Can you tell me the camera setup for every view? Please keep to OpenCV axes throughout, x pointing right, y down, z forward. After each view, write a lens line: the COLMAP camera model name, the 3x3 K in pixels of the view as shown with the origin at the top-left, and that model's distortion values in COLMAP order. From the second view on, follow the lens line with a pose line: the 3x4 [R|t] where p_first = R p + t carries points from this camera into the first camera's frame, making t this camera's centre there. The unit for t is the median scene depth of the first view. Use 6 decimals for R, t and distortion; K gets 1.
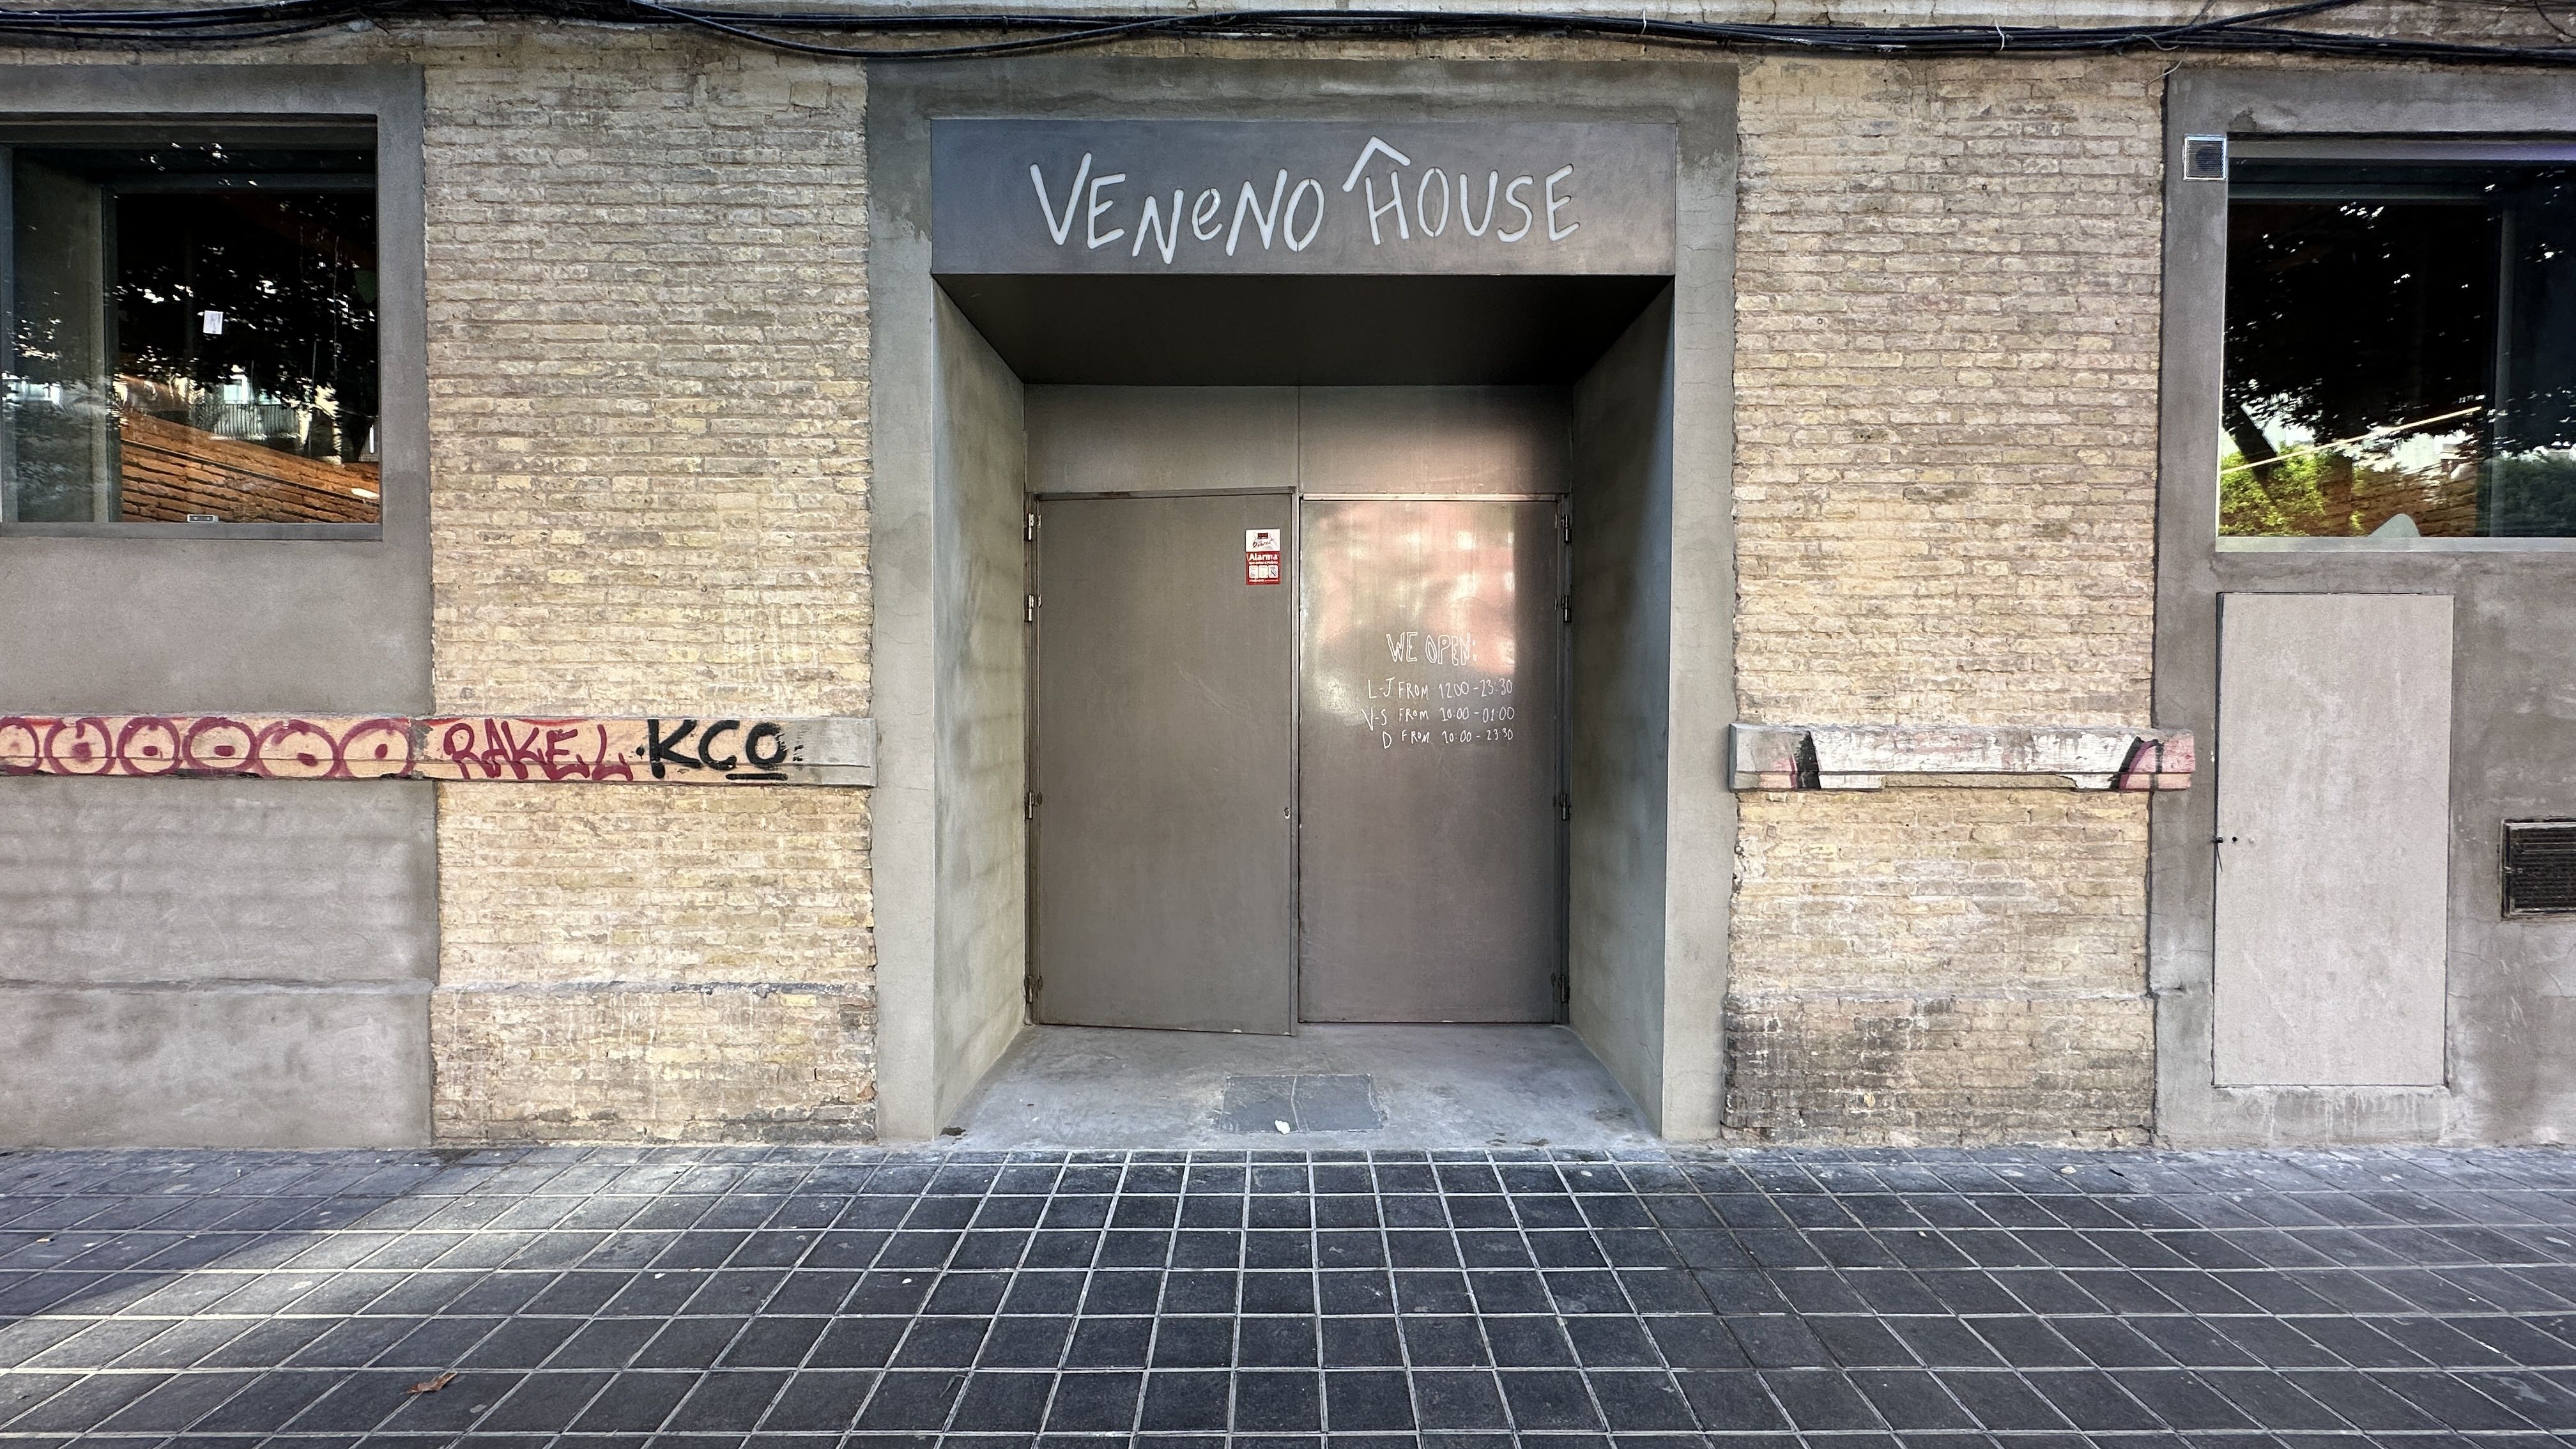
lens RADIAL K [[1019.8, 0, 1298.4], [0, 1019.8, 717.8], [0, 0, 1]] dist [-0.000927, -0.000208]
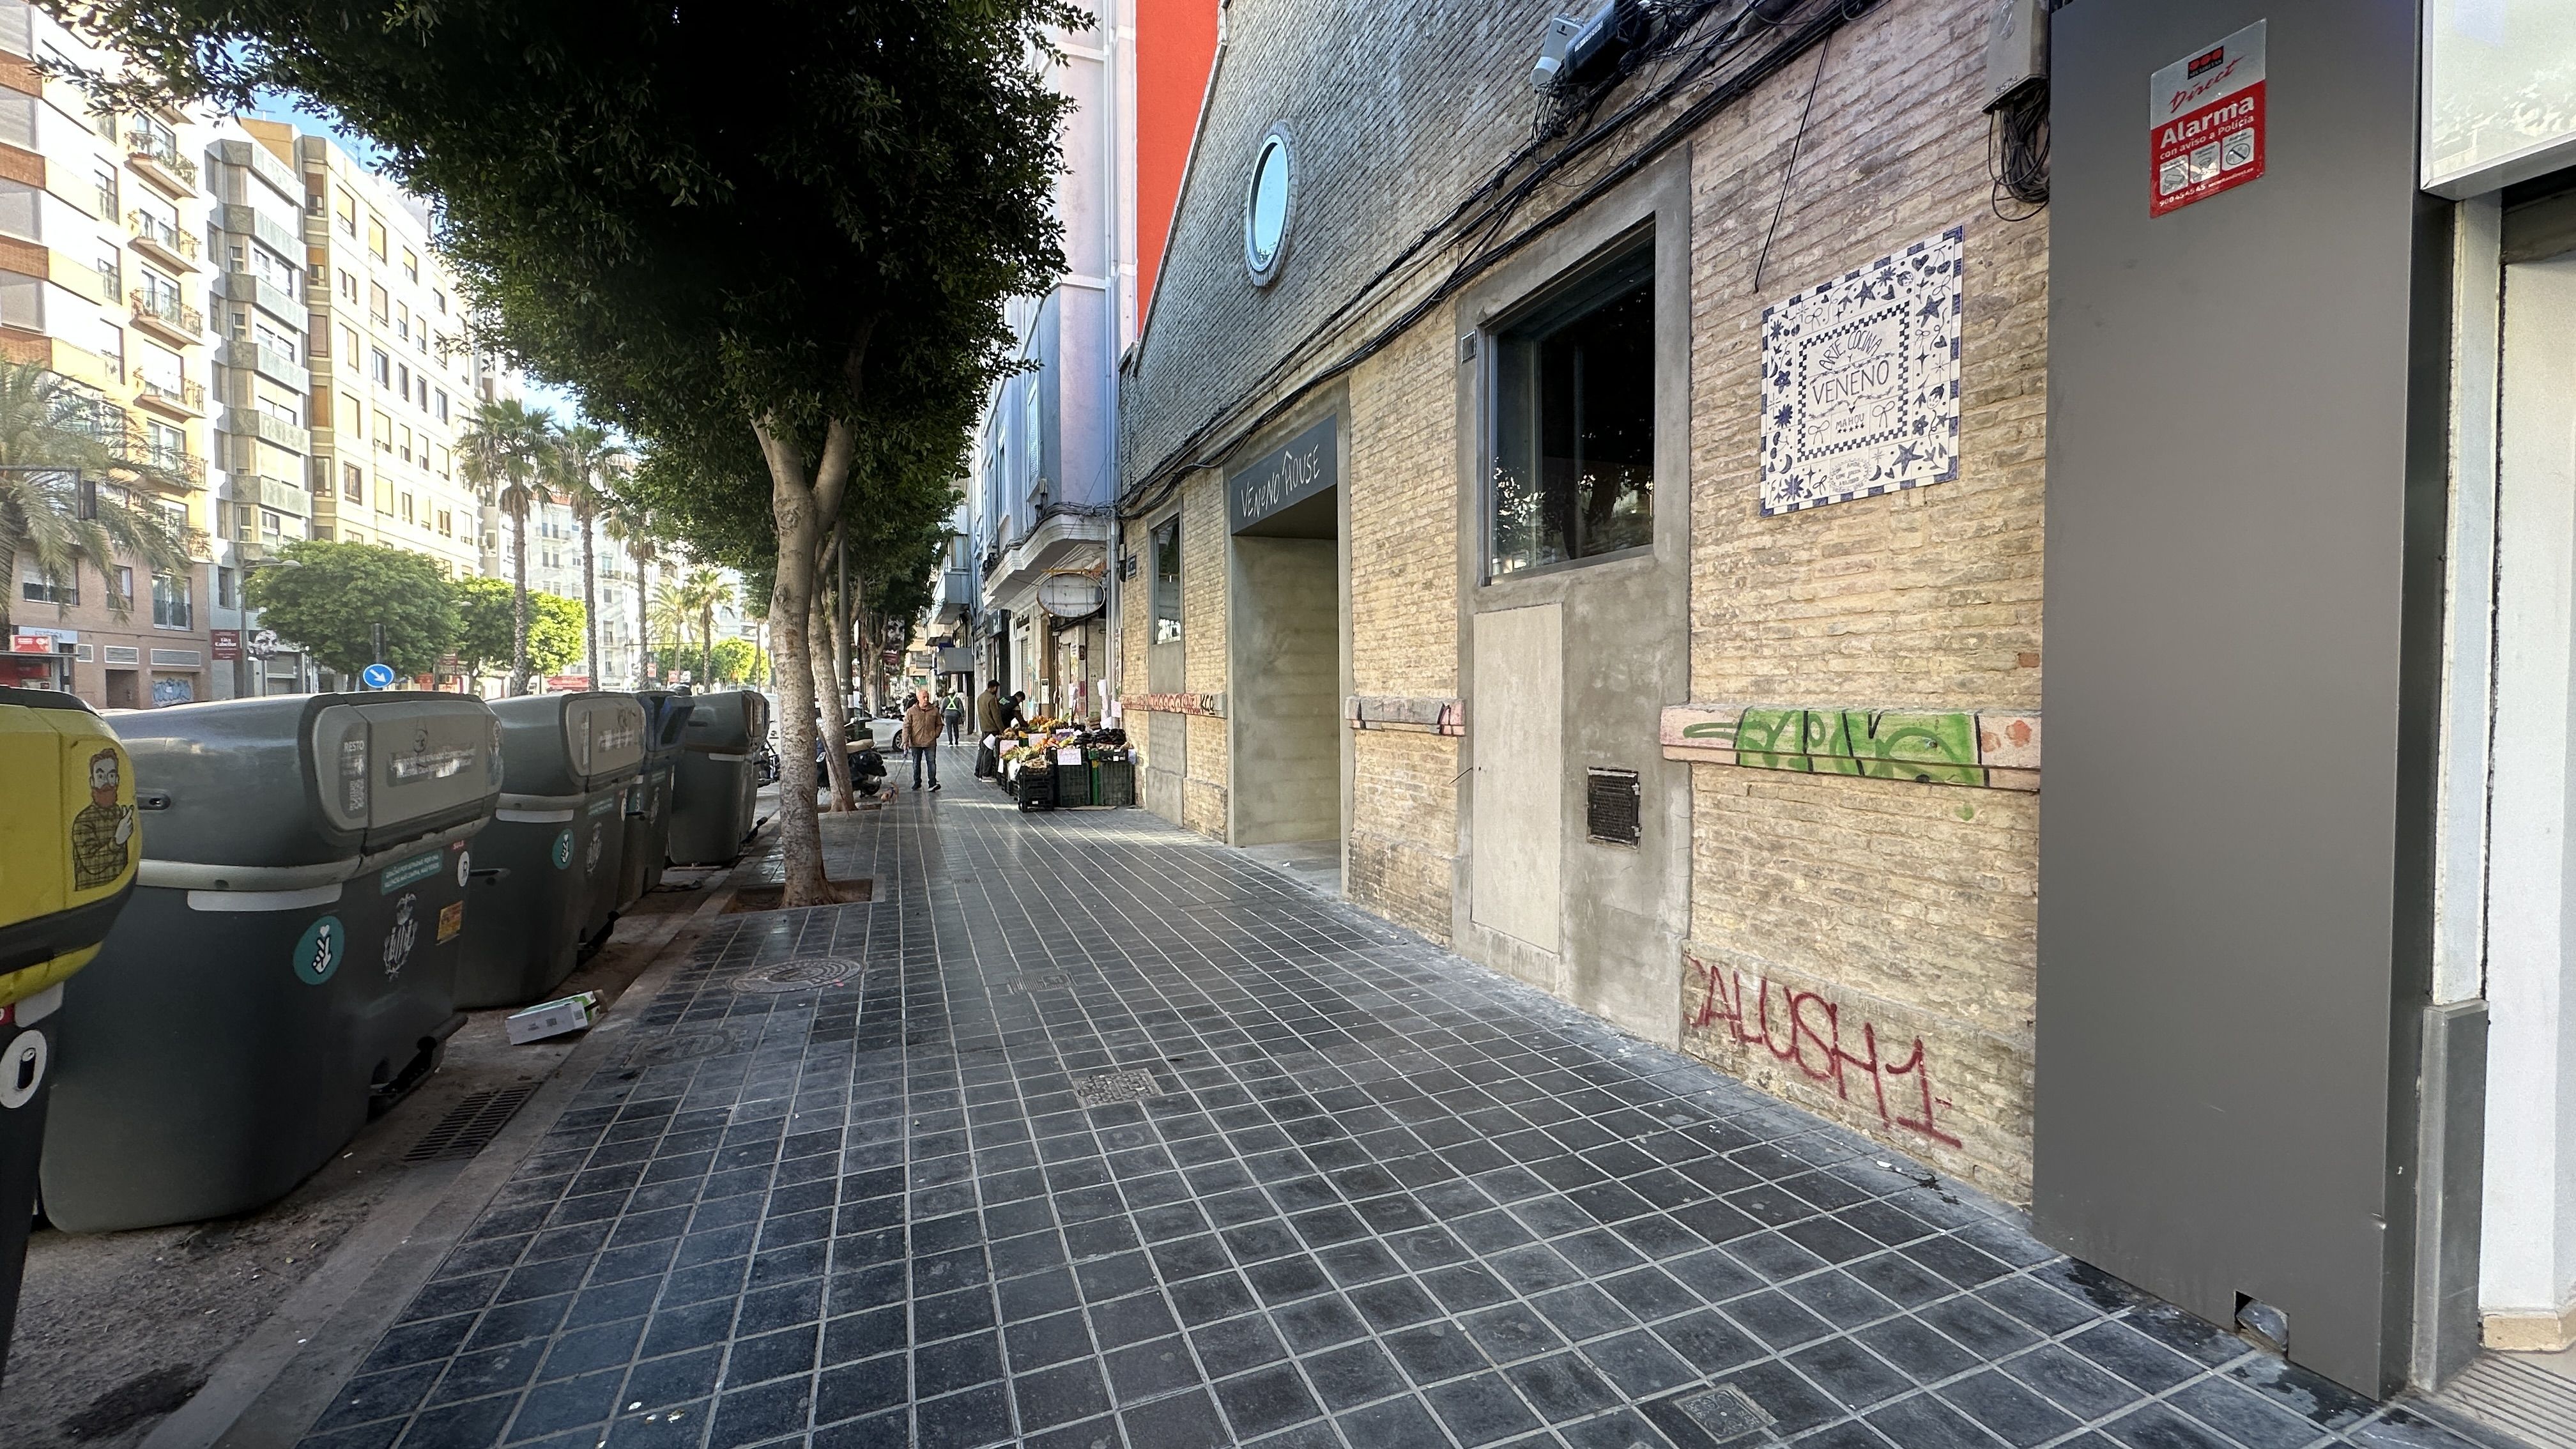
lens RADIAL K [[1019.8, 0, 1298.4], [0, 1019.8, 717.8], [0, 0, 1]] dist [-0.000927, -0.000208]
pose [[0.364525, 0.019153, -0.930996, 2.295644], [-0.010709, 0.999809, 0.016375, 0.017533], [0.931132, 0.004001, 0.364661, 0.155922]]
